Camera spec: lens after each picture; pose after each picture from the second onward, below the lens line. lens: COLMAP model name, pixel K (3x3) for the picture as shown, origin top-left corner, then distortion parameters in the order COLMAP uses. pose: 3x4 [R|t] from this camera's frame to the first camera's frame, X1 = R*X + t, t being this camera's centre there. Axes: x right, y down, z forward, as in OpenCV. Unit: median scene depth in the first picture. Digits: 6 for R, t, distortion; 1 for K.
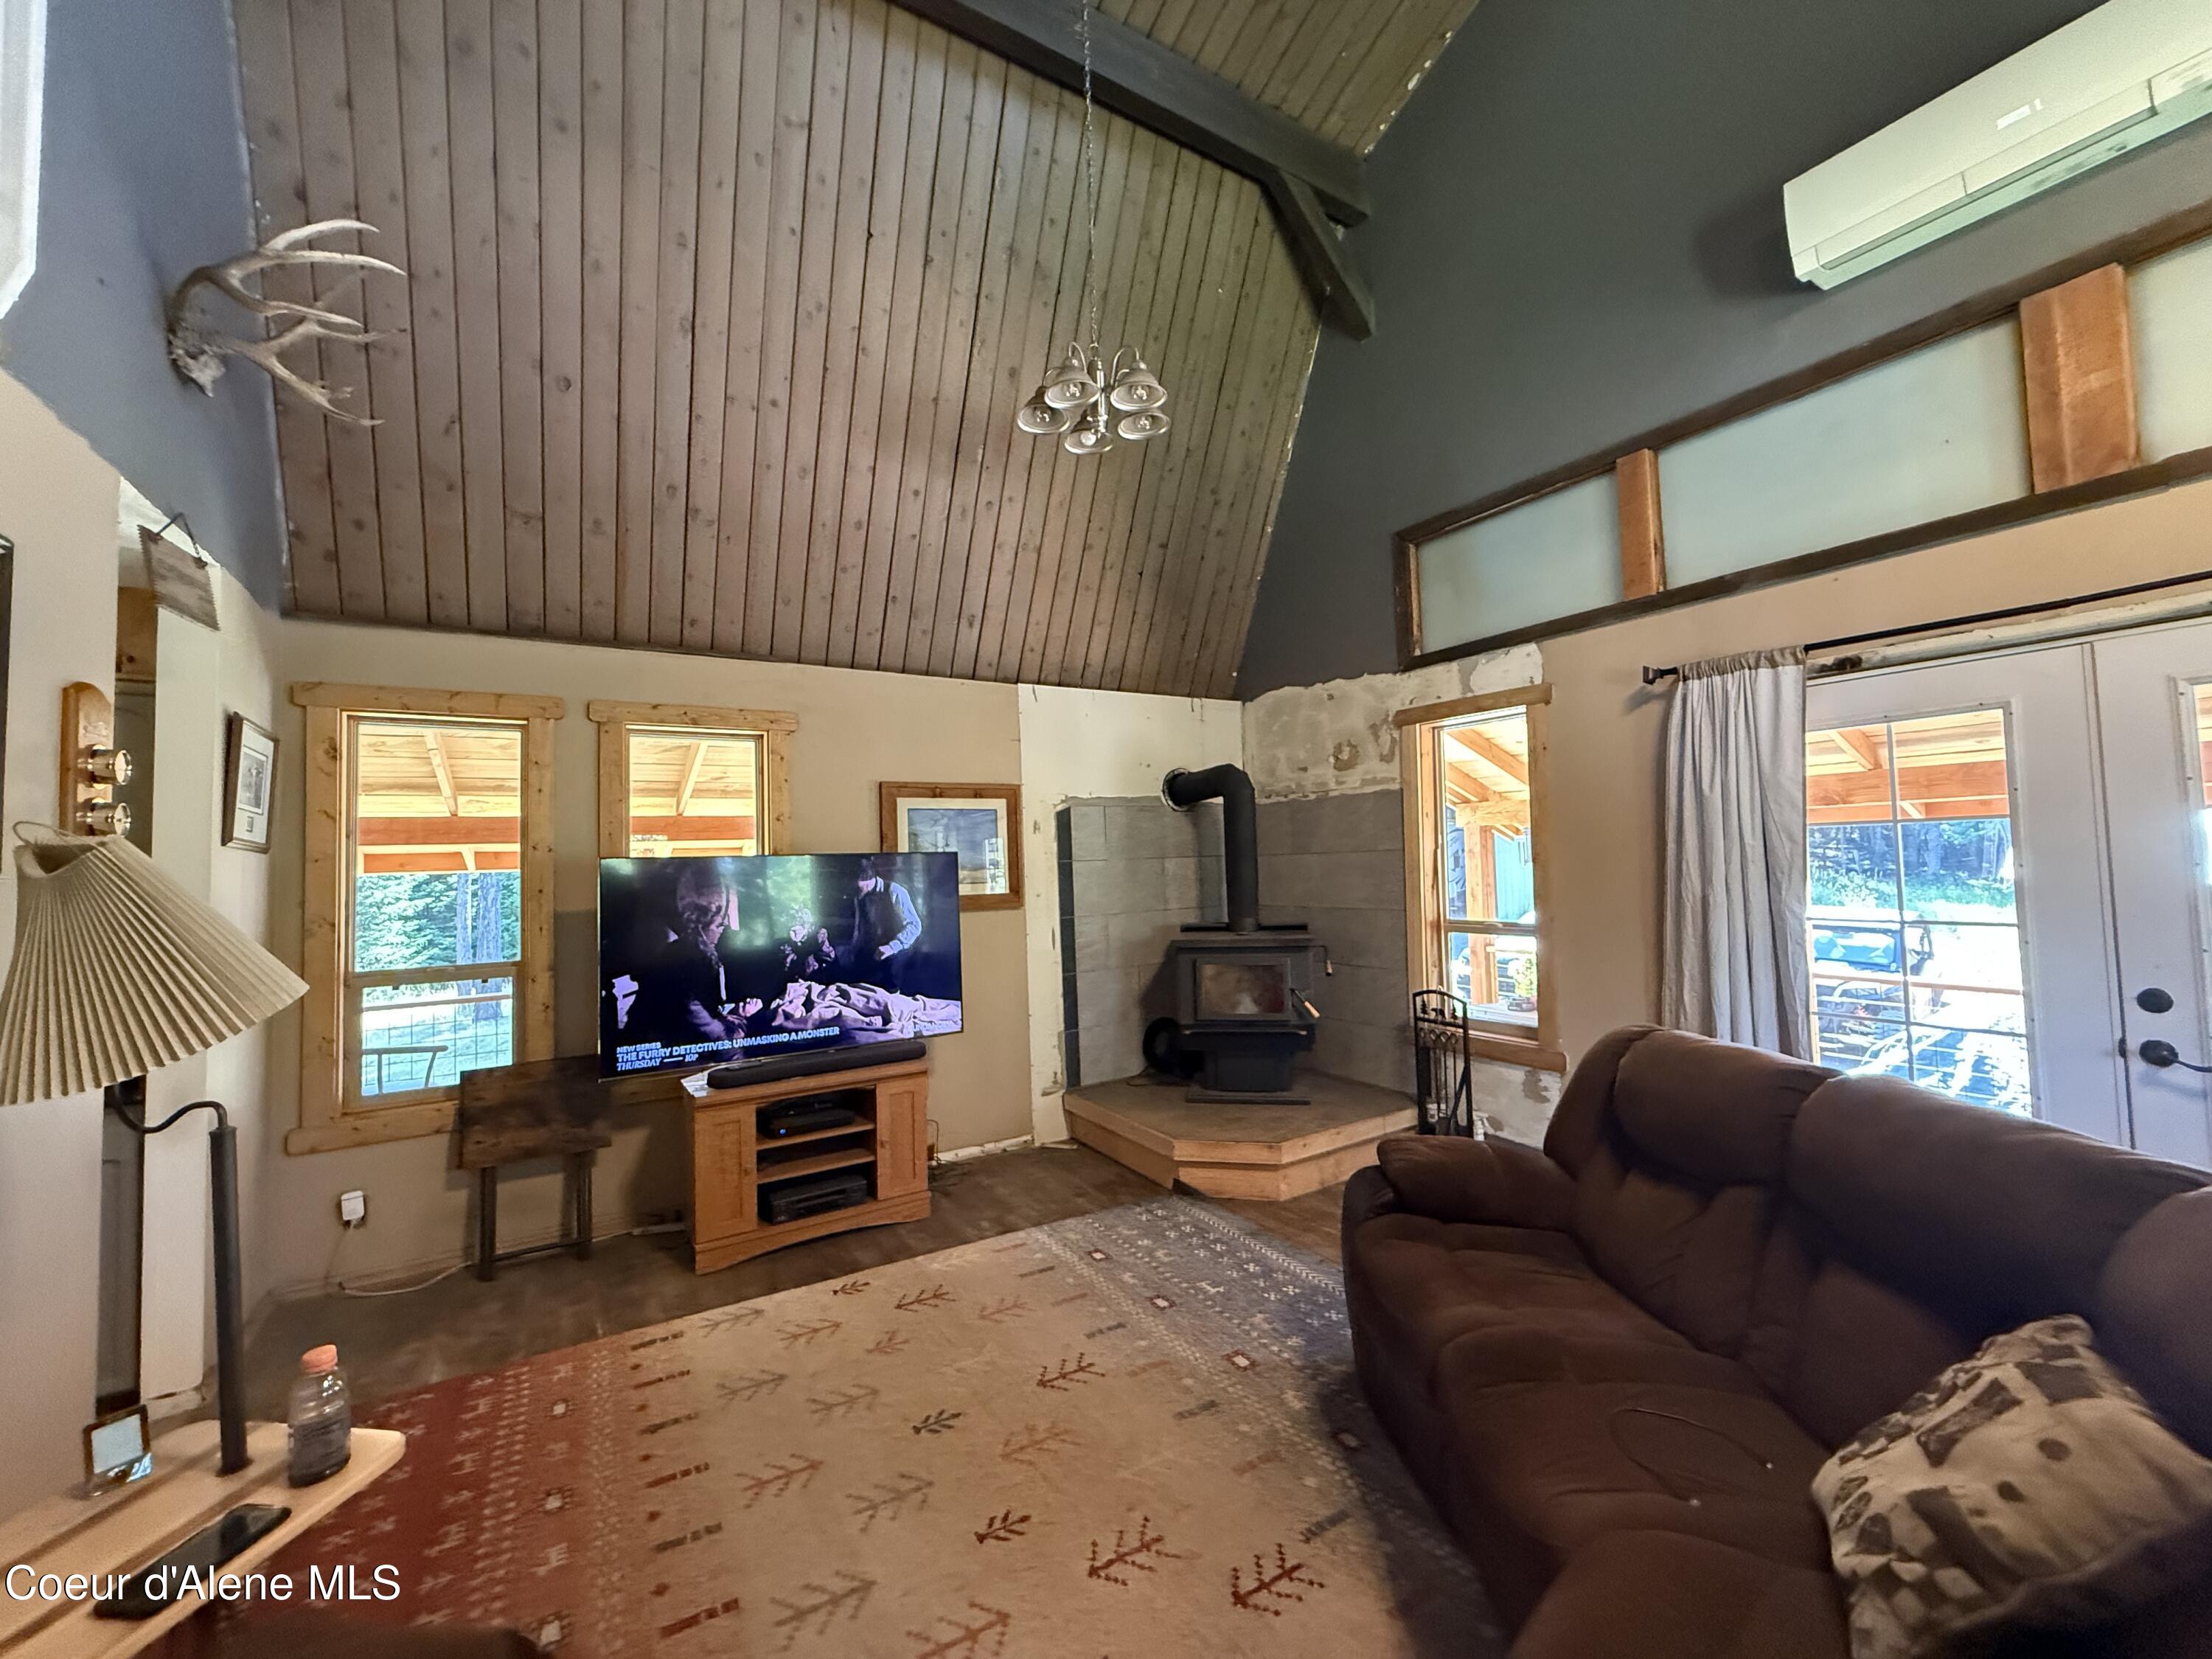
lens RADIAL K [[881.5, 0, 1106.0], [0, 881.5, 829.5], [0, 0, 1]] dist [0.001467, 0.000591]
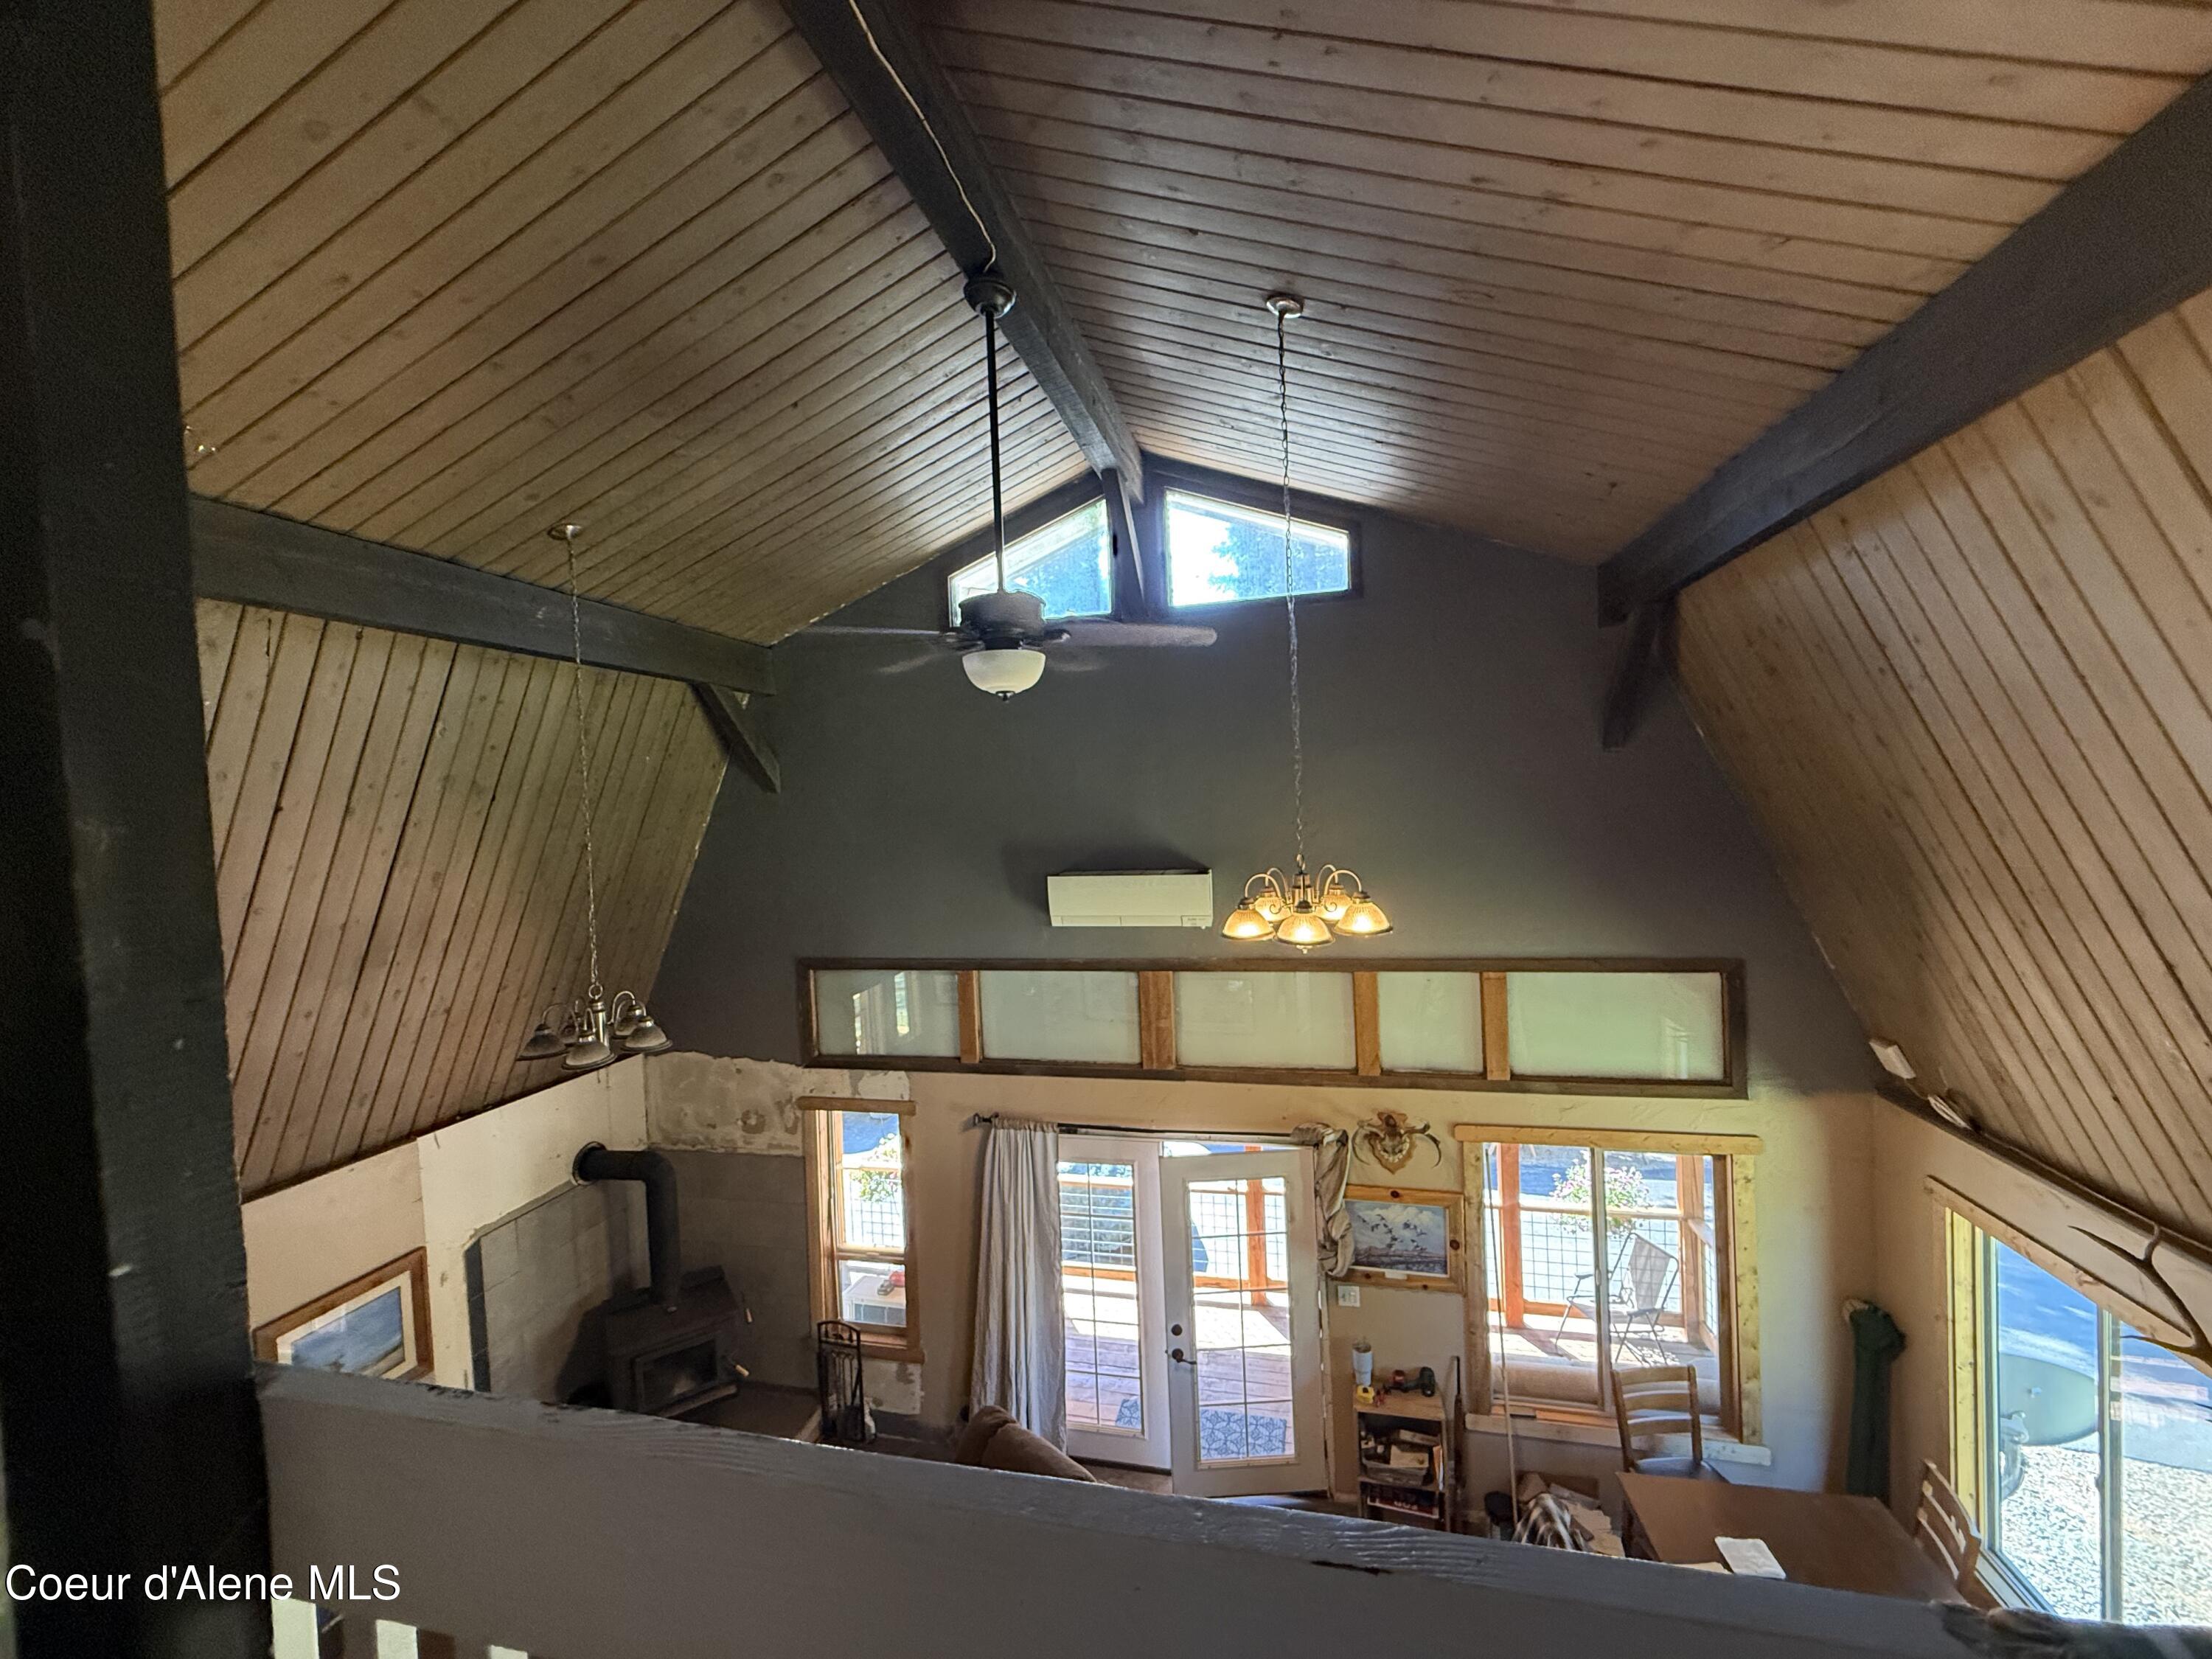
lens RADIAL K [[881.5, 0, 1106.0], [0, 881.5, 829.5], [0, 0, 1]] dist [0.001467, 0.000591]
pose [[0.708614, -0.017470, 0.705380, -0.254977], [-0.009434, 0.999370, 0.034228, -0.574864], [-0.705533, -0.030909, 0.708003, -0.214025]]
